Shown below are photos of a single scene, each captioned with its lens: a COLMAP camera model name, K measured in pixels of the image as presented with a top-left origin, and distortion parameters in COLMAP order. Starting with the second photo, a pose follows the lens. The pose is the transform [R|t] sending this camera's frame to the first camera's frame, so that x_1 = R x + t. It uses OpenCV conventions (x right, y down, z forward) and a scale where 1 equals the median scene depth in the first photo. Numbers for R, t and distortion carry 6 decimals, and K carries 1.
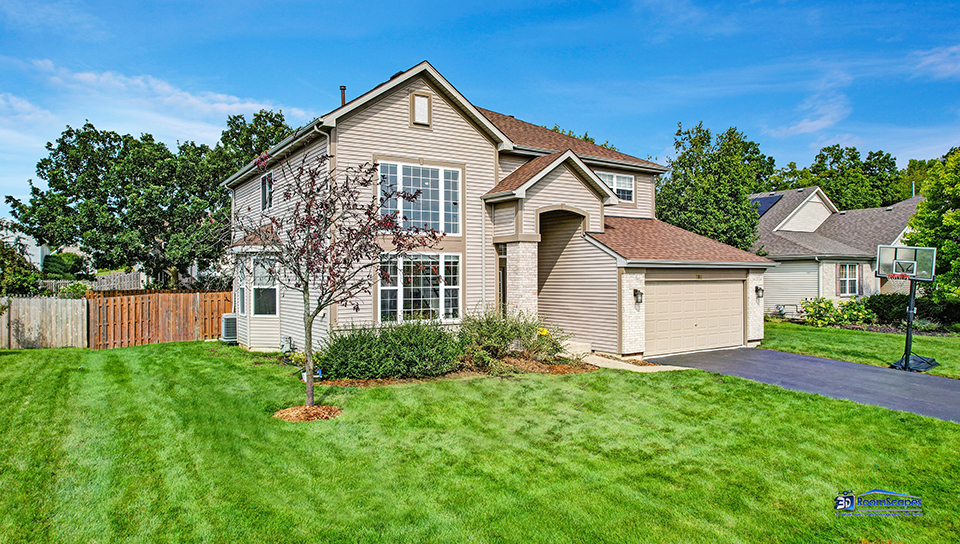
lens RADIAL K [[611.7, 0, 485.1], [0, 611.7, 278.4], [0, 0, 1]] dist [-0.023612, 0.005140]
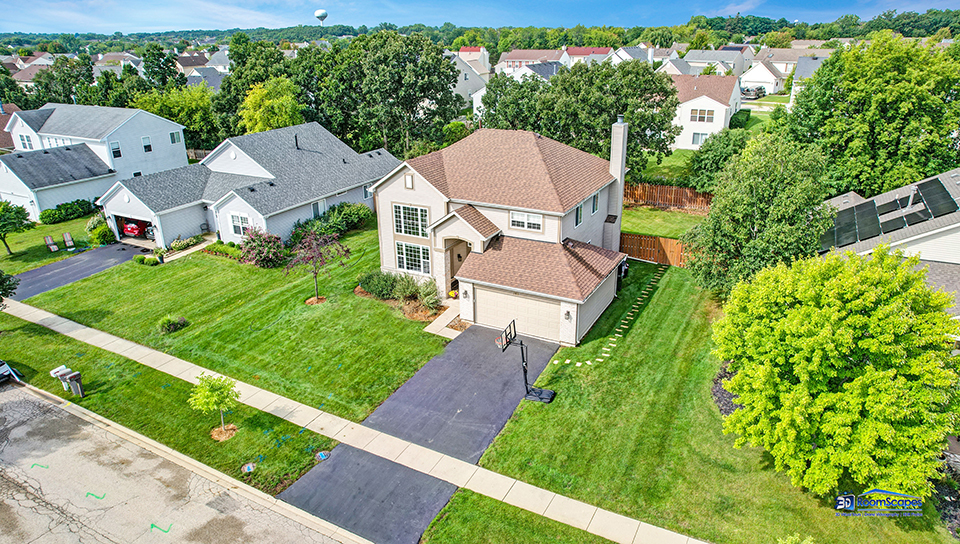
lens RADIAL K [[611.7, 0, 481.6], [0, 611.7, 266.6], [0, 0, 1]] dist [-0.023612, 0.005140]
pose [[0.473464, 0.311859, -0.823757, 1.846439], [0.002730, 0.934699, 0.355429, -0.741536], [0.880809, -0.170532, 0.441695, 0.207534]]
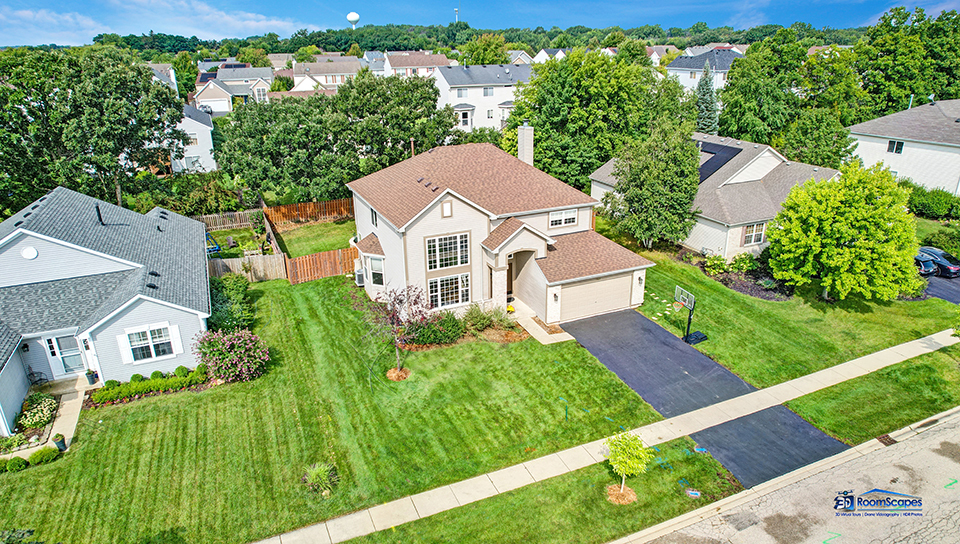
lens RADIAL K [[611.7, 0, 478.5], [0, 611.7, 272.5], [0, 0, 1]] dist [-0.023612, 0.005140]
pose [[0.985520, 0.047019, -0.162908, 0.323553], [0.012354, 0.938318, 0.345553, -0.748885], [0.169107, -0.342562, 0.924151, -0.879888]]
